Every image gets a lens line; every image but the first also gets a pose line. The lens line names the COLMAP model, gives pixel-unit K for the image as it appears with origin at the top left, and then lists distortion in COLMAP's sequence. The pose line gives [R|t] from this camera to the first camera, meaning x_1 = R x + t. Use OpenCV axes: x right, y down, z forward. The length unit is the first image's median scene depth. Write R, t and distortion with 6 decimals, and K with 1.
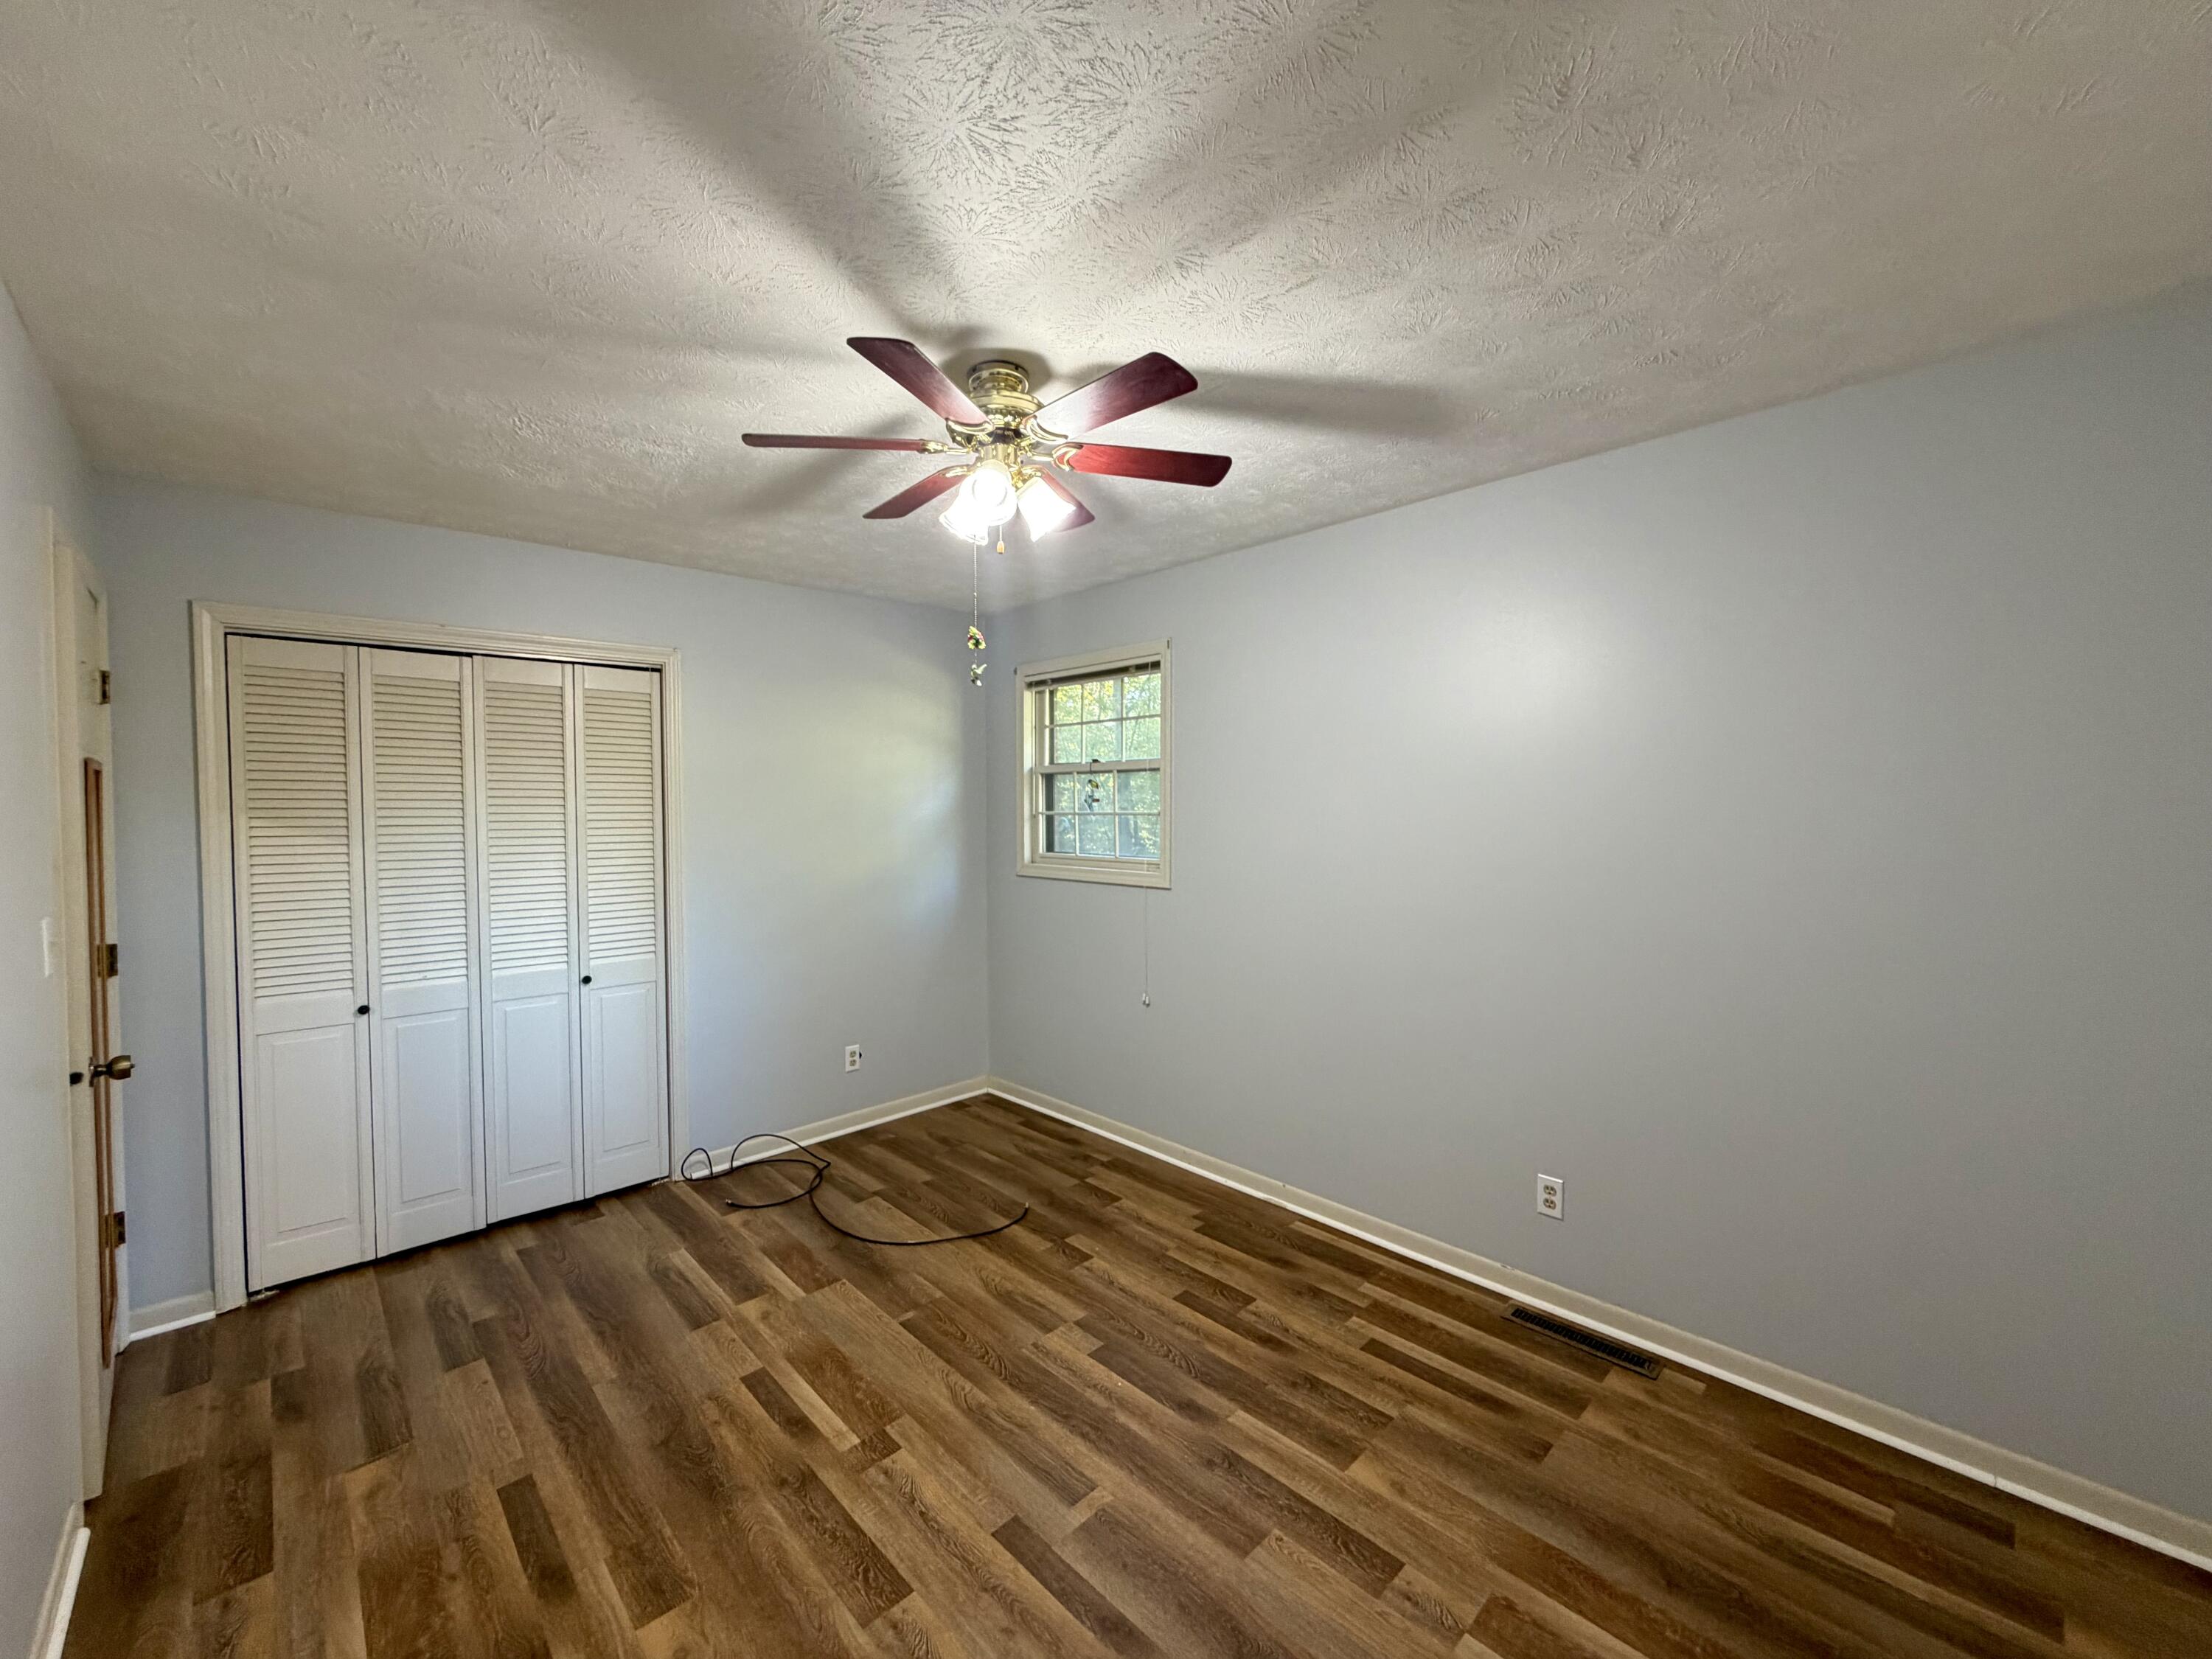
lens RADIAL K [[884.2, 0, 1099.8], [0, 884.2, 831.5], [0, 0, 1]] dist [0.001016, -0.000090]
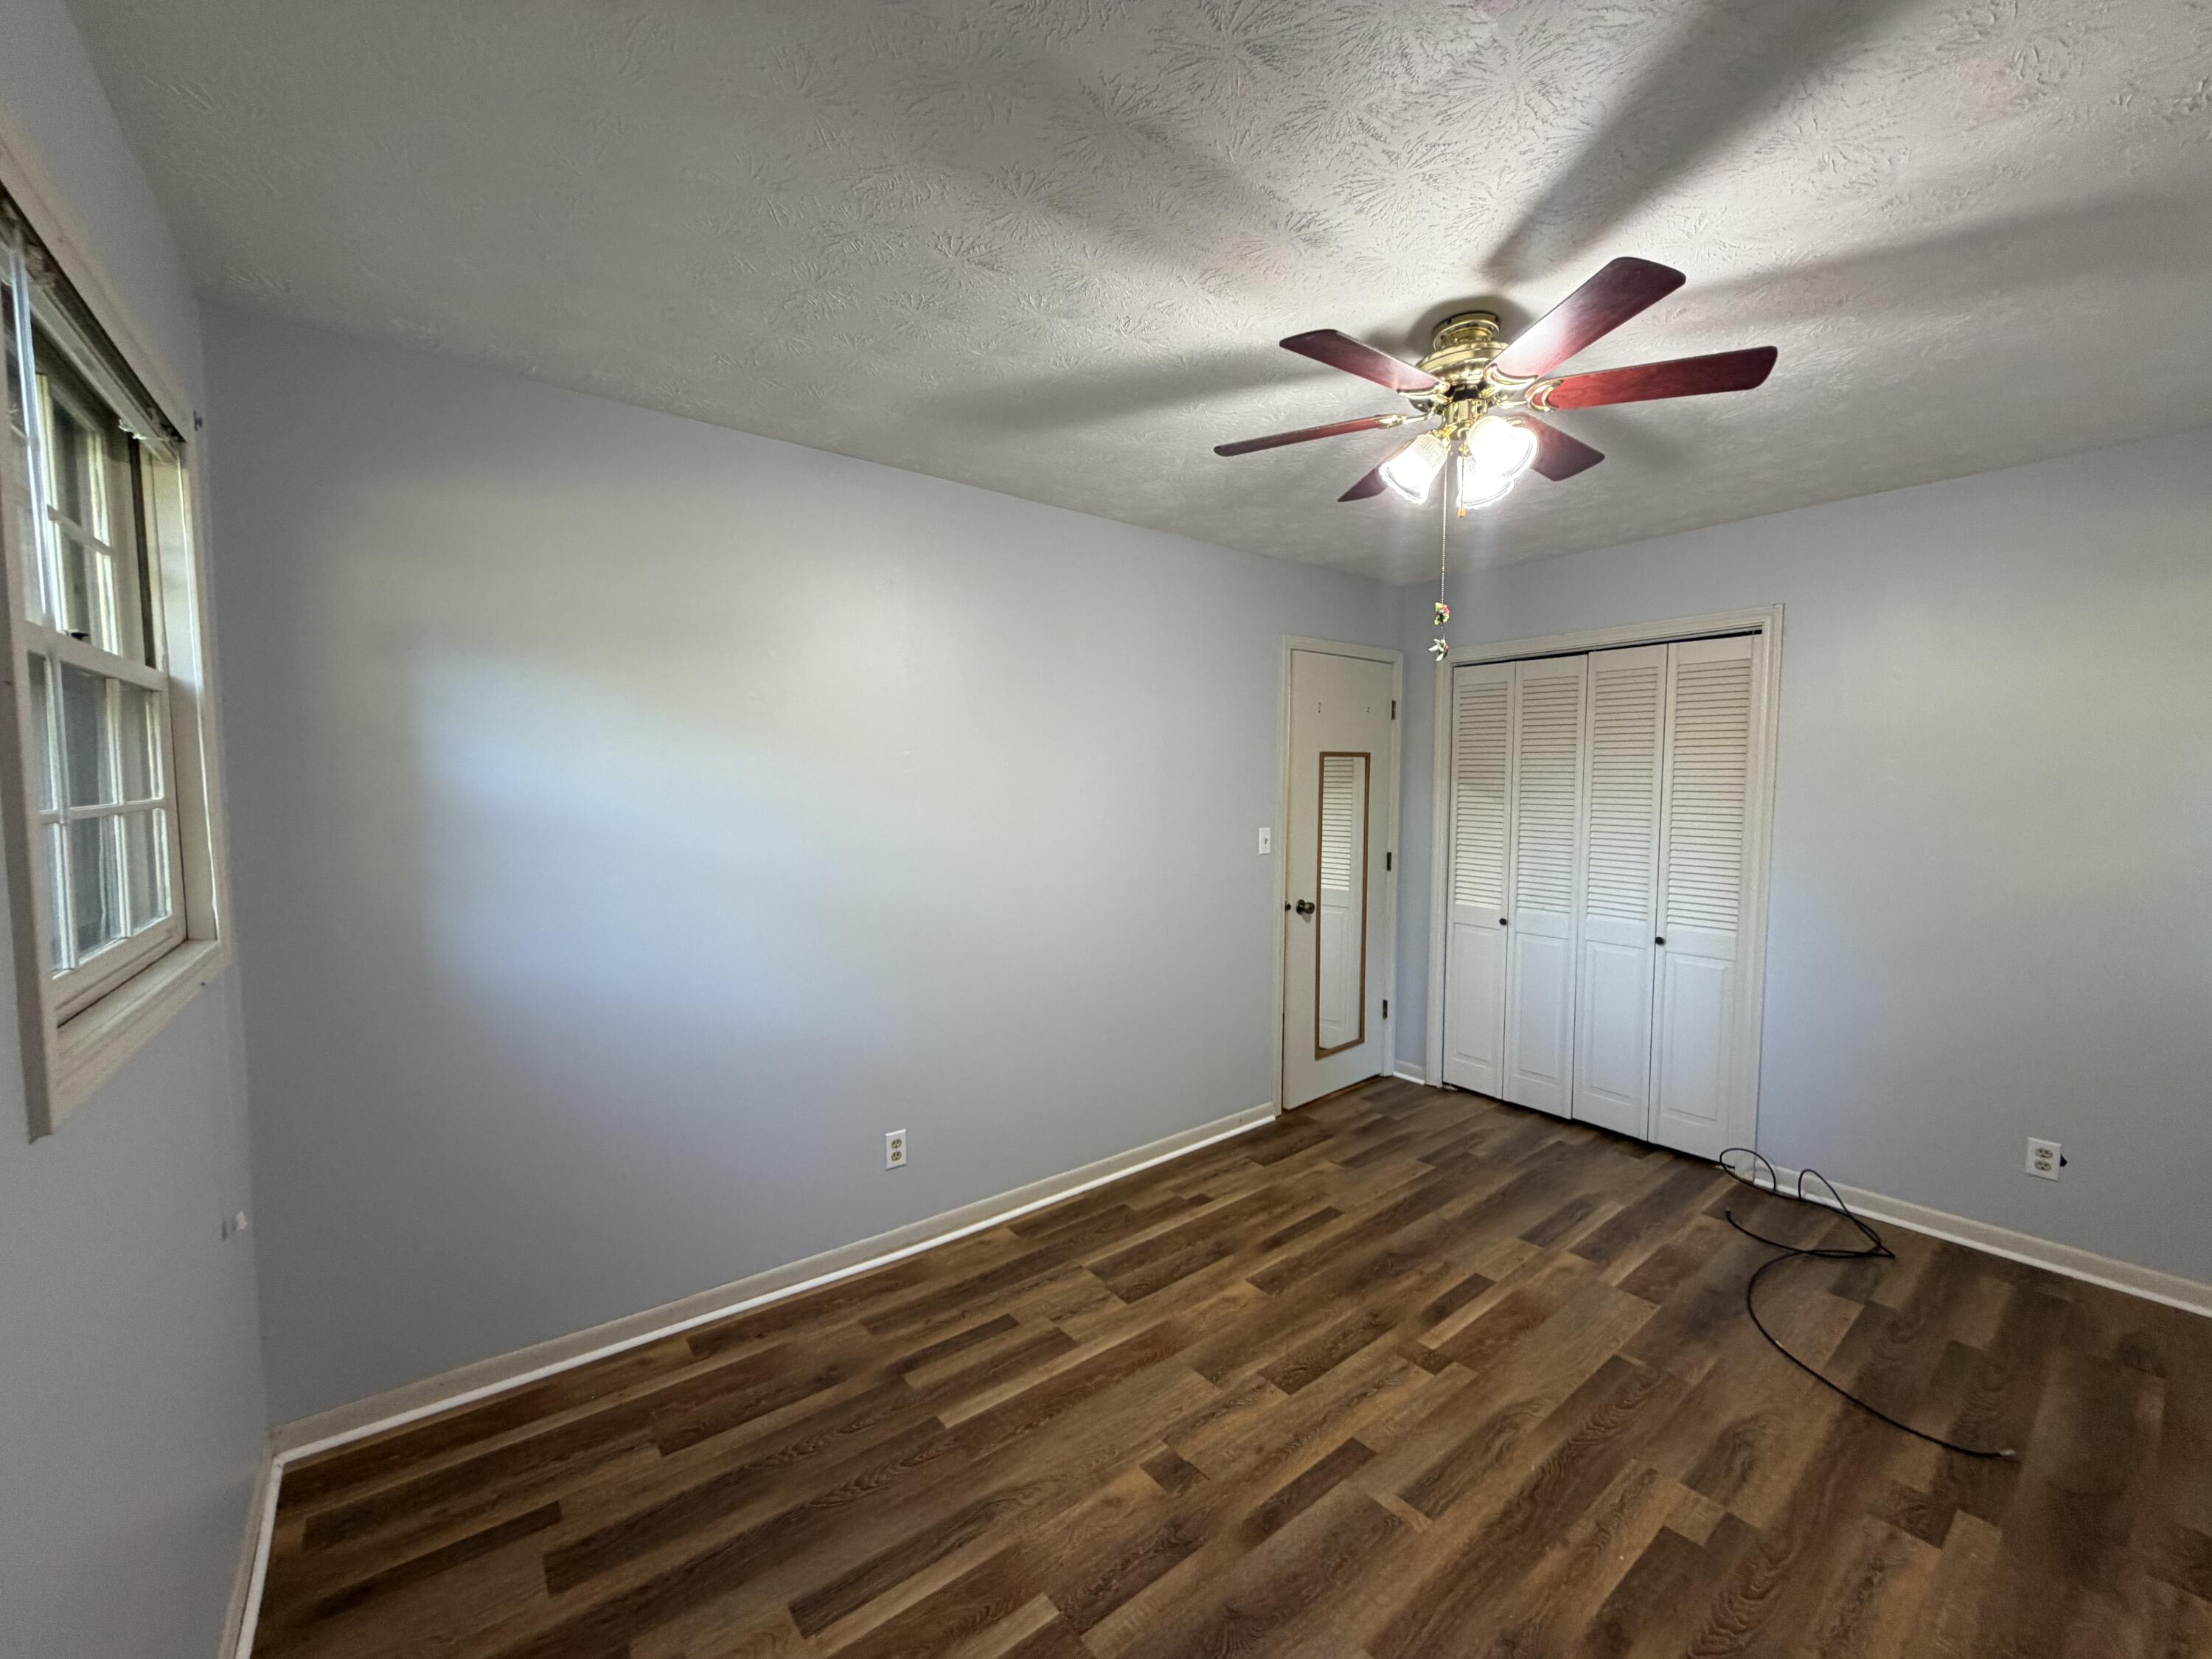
lens RADIAL K [[884.2, 0, 1099.8], [0, 884.2, 831.5], [0, 0, 1]] dist [0.001016, -0.000090]
pose [[-0.102281, 0.066661, -0.992519, 0.692688], [-0.030313, 0.997080, 0.070092, -0.023419], [0.994294, 0.037255, -0.099962, 0.552897]]
